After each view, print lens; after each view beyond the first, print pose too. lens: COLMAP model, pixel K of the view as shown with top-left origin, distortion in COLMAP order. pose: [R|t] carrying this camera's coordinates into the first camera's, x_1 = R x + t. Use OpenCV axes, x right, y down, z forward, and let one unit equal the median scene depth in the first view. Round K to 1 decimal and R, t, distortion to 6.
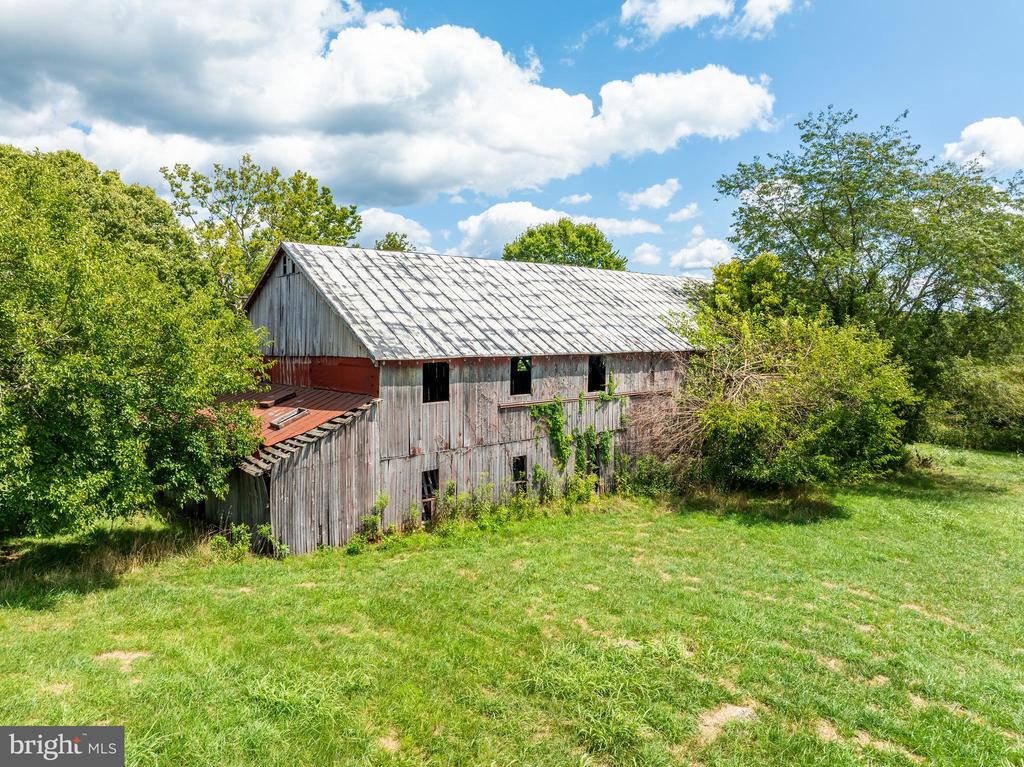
lens RADIAL K [[723.1, 0, 512.5], [0, 723.1, 379.5], [0, 0, 1]] dist [-0.035360, 0.008412]
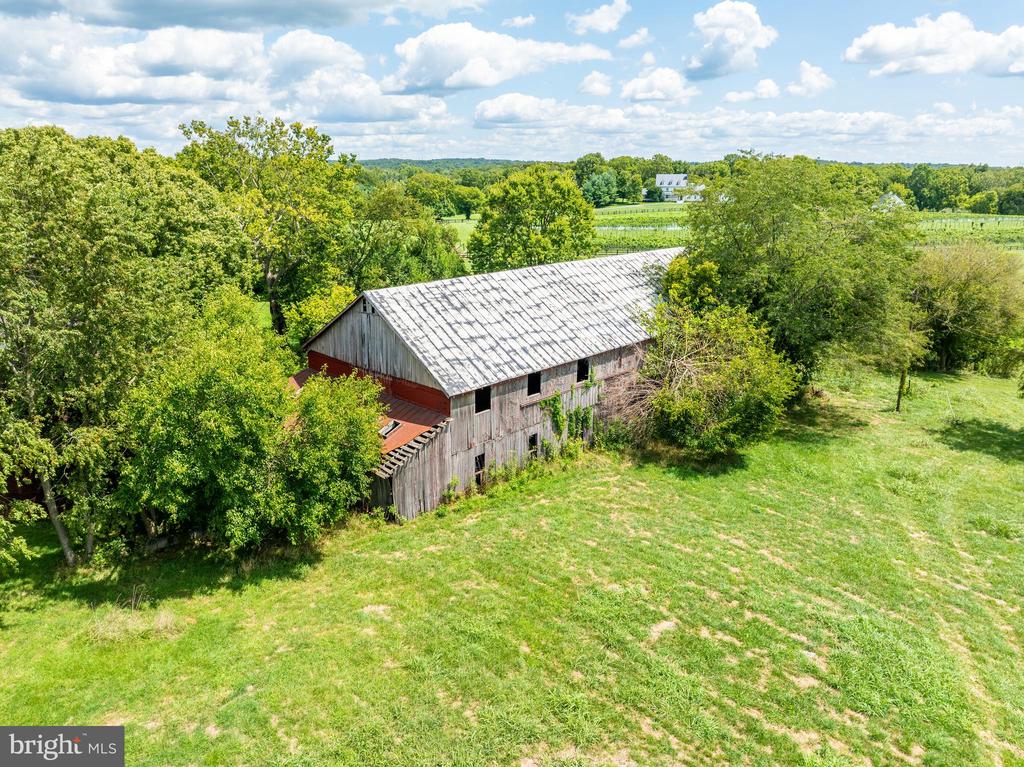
lens RADIAL K [[723.1, 0, 512.4], [0, 723.1, 379.9], [0, 0, 1]] dist [-0.035360, 0.008412]
pose [[0.997492, -0.019789, 0.067954, -0.141649], [0.004555, 0.976075, 0.217387, -0.353817], [-0.070630, -0.216532, 0.973717, -0.456261]]
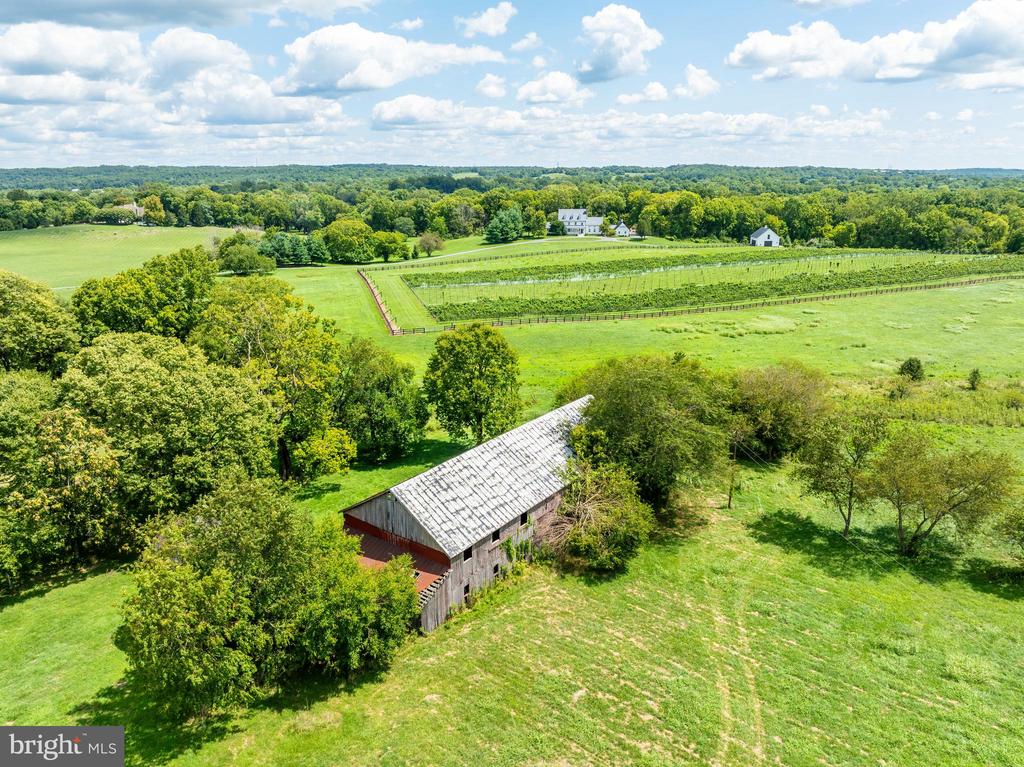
lens RADIAL K [[723.1, 0, 512.7], [0, 723.1, 374.9], [0, 0, 1]] dist [-0.035360, 0.008412]
pose [[0.979796, -0.058488, 0.191259, -0.383347], [0.017801, 0.977992, 0.207883, -1.085081], [-0.199208, -0.200278, 0.959273, -1.270240]]
